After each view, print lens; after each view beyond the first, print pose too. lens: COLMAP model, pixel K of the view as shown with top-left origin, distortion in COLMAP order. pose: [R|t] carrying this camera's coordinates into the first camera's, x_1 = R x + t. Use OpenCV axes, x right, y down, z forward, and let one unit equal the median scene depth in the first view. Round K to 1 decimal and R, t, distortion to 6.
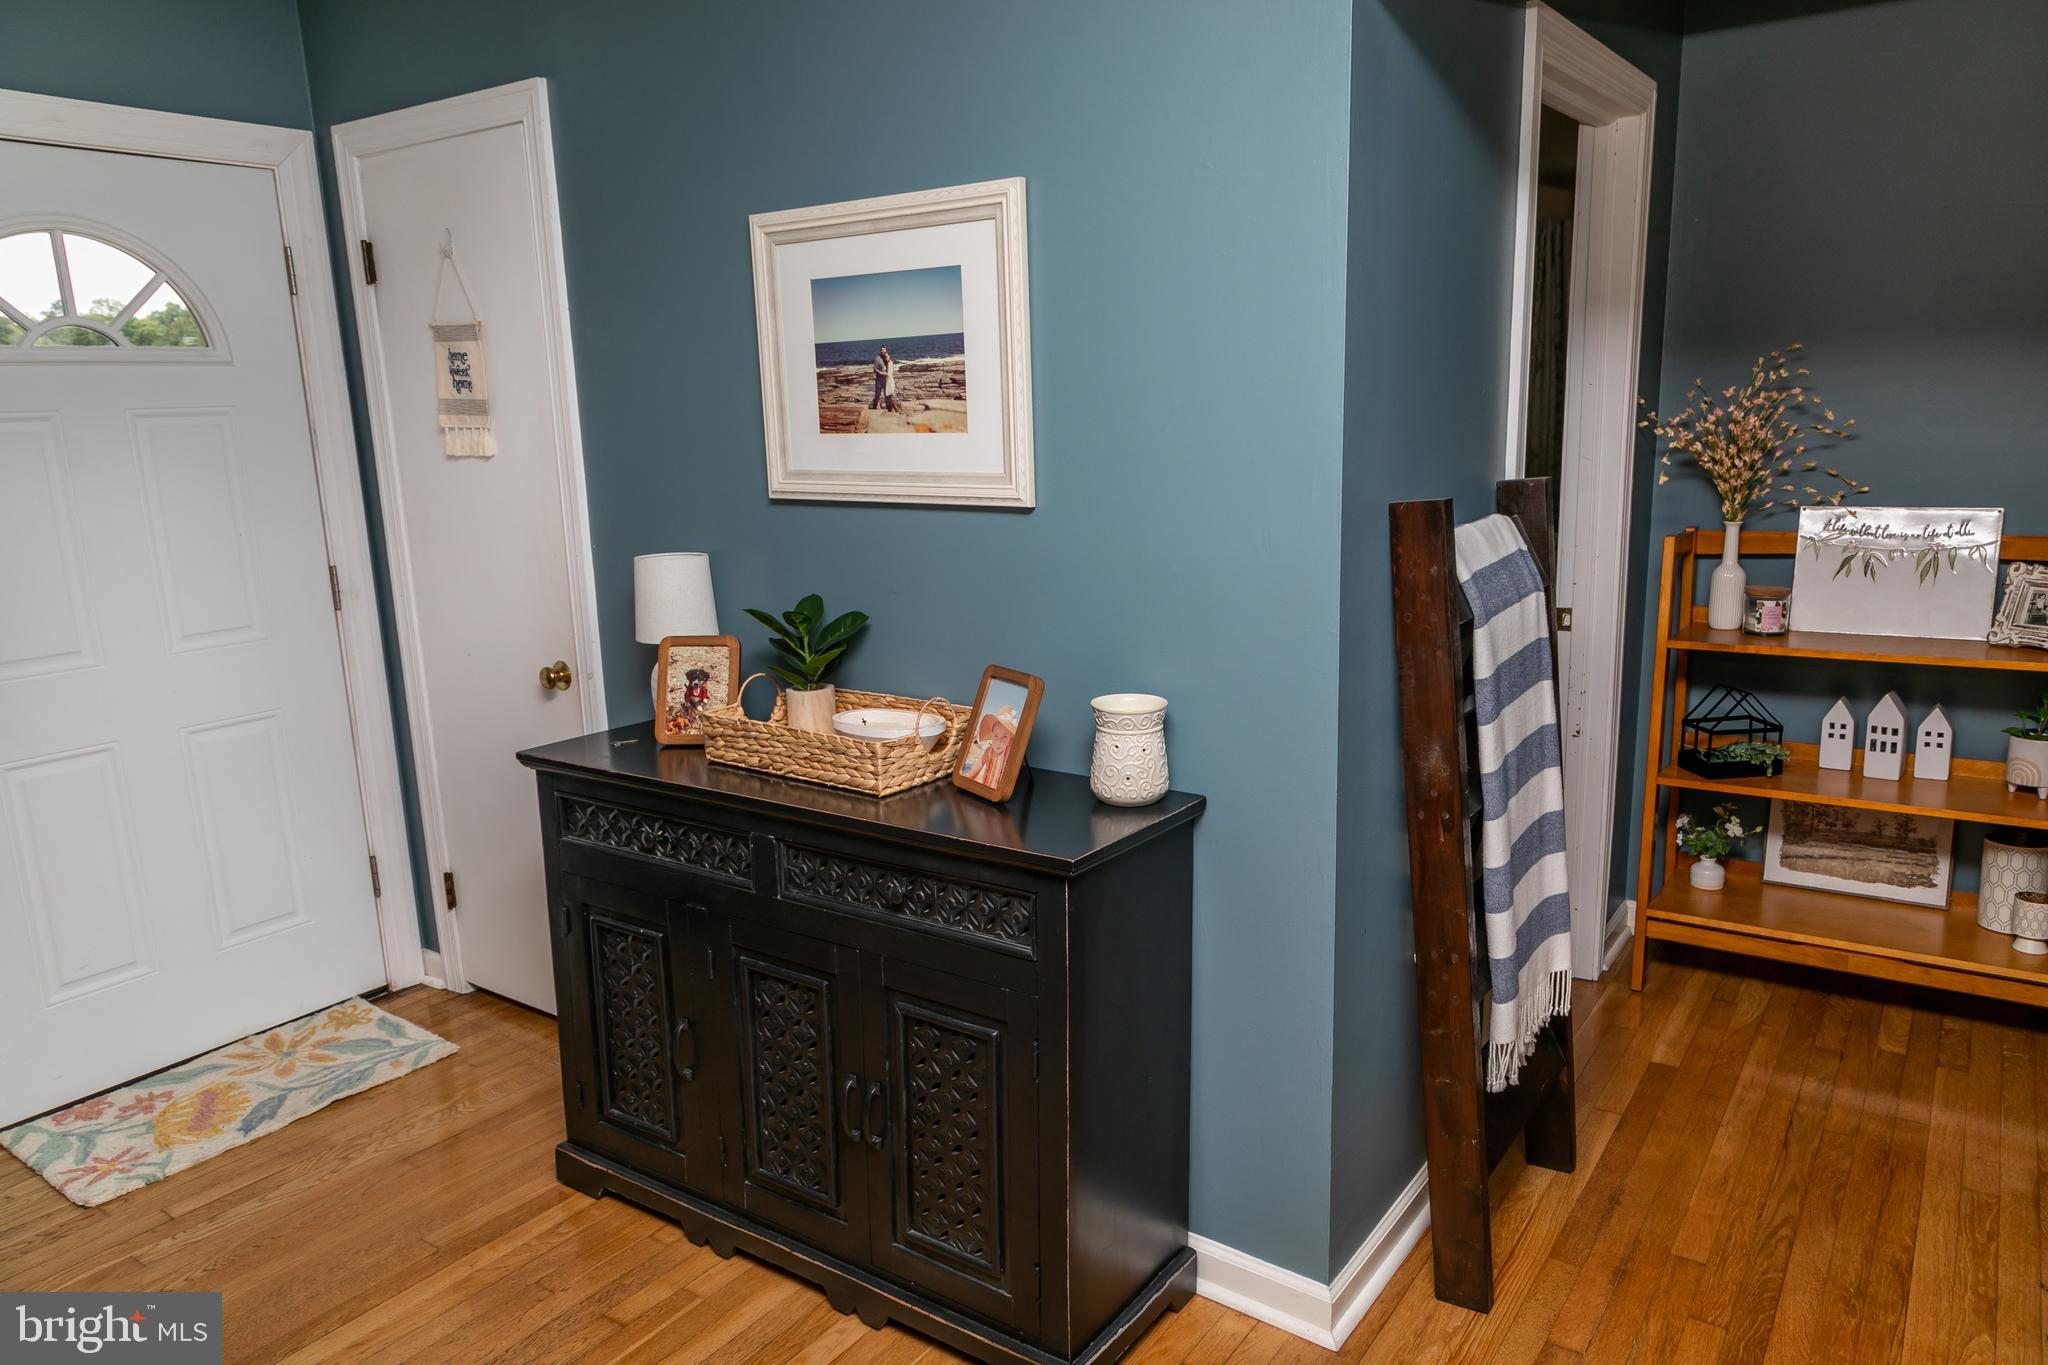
lens RADIAL K [[1400.2, 0, 1015.8], [0, 1400.2, 704.1], [0, 0, 1]] dist [0.002245, 0.002191]
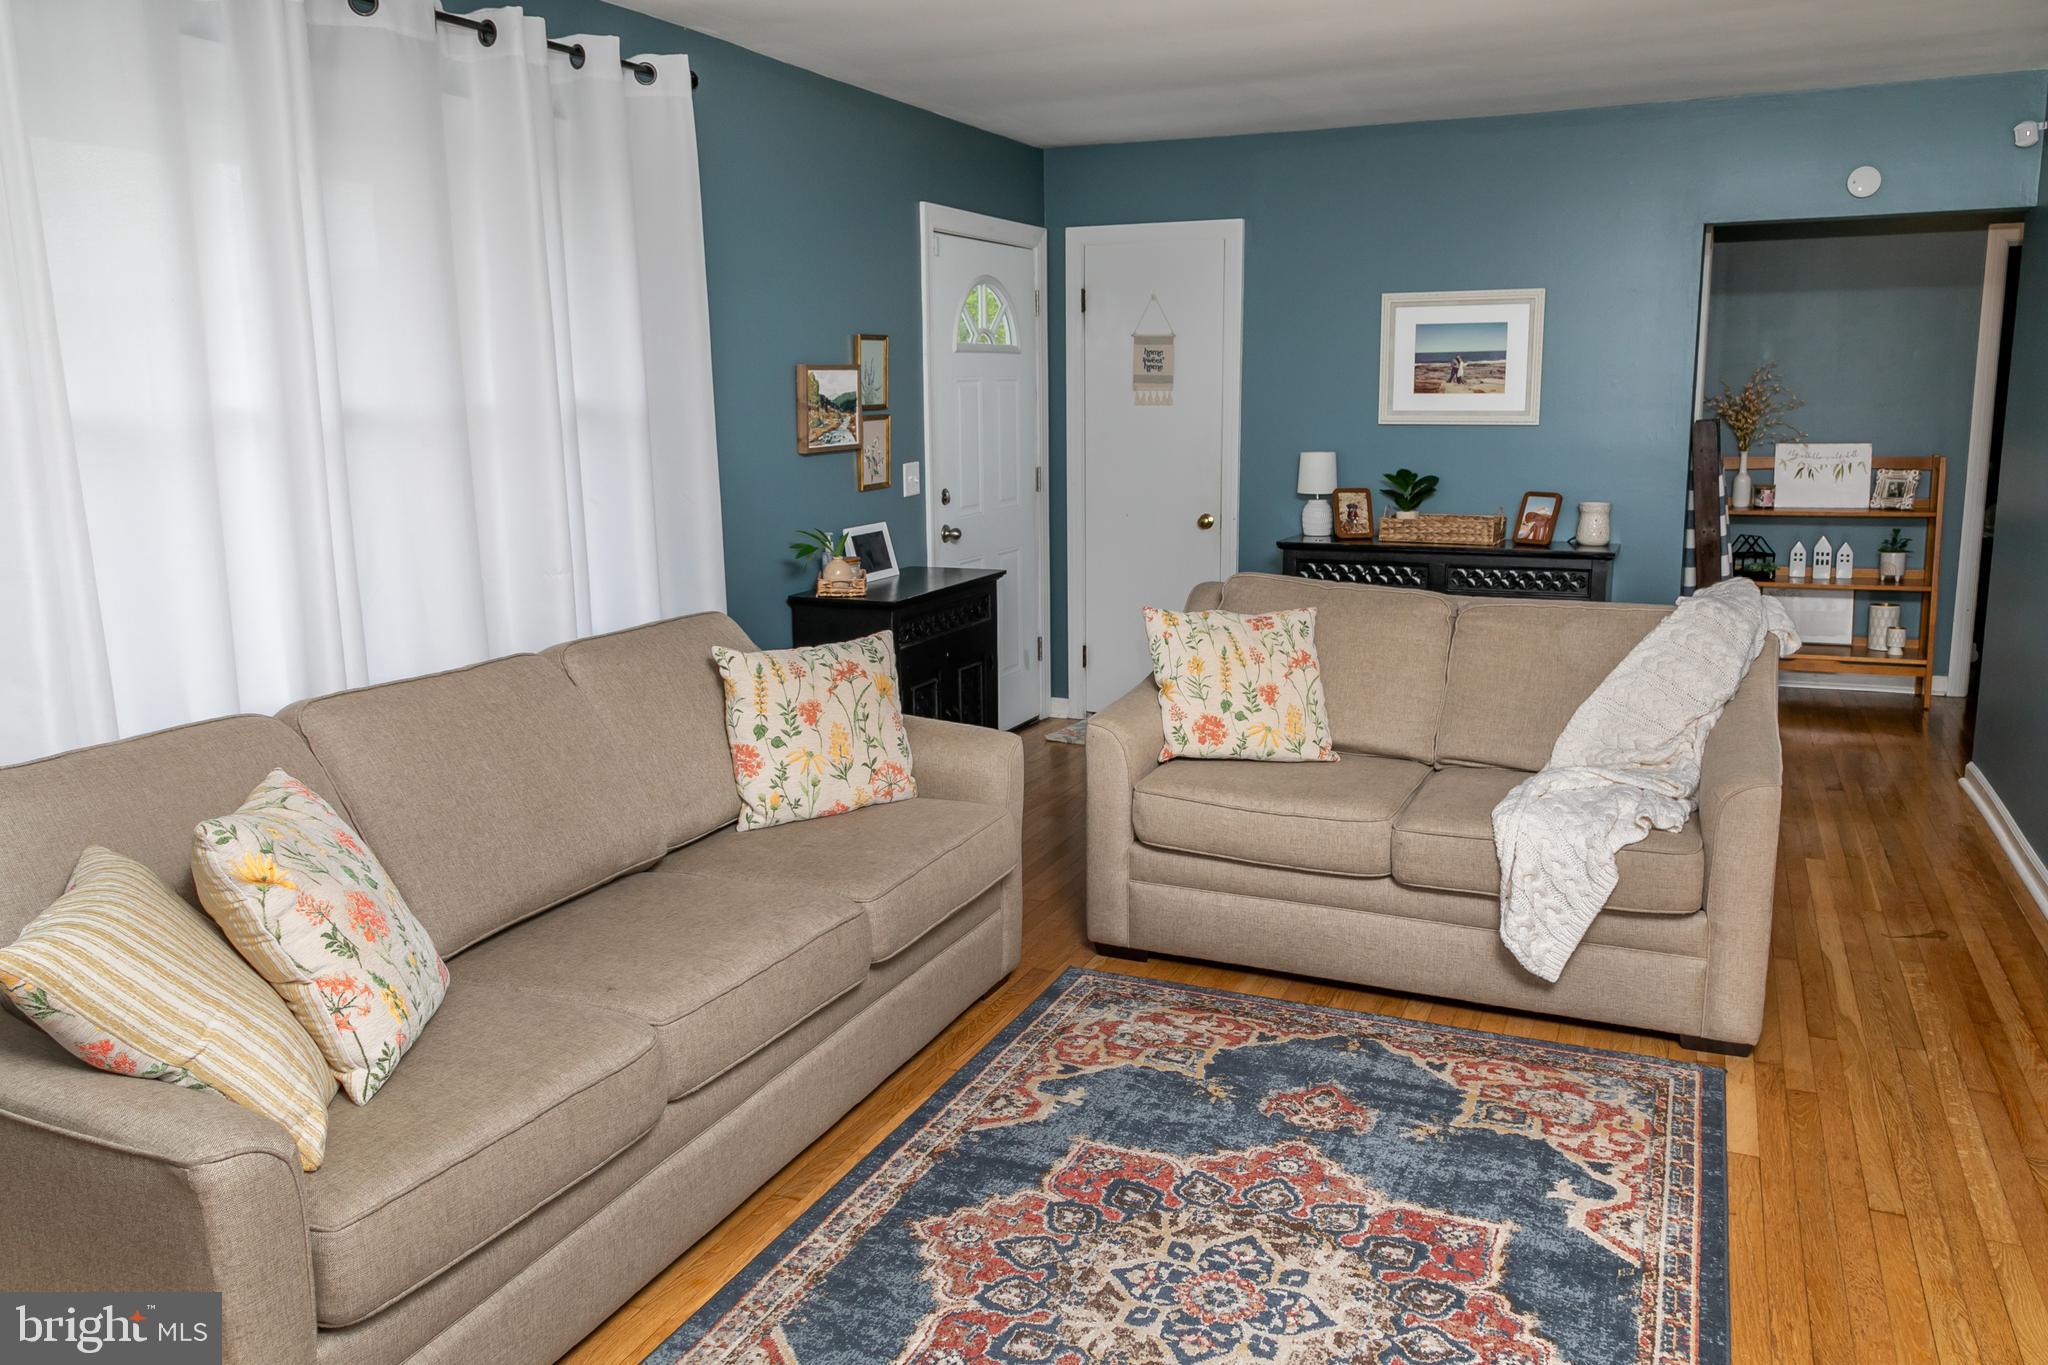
lens RADIAL K [[1535.6, 0, 1002.6], [0, 1535.6, 663.1], [0, 0, 1]] dist [0.014192, 0.003731]
pose [[0.982043, -0.013130, 0.188200, -1.233101], [0.020978, 0.998989, -0.039770, 0.309324], [-0.187487, 0.043004, 0.981325, -1.218328]]
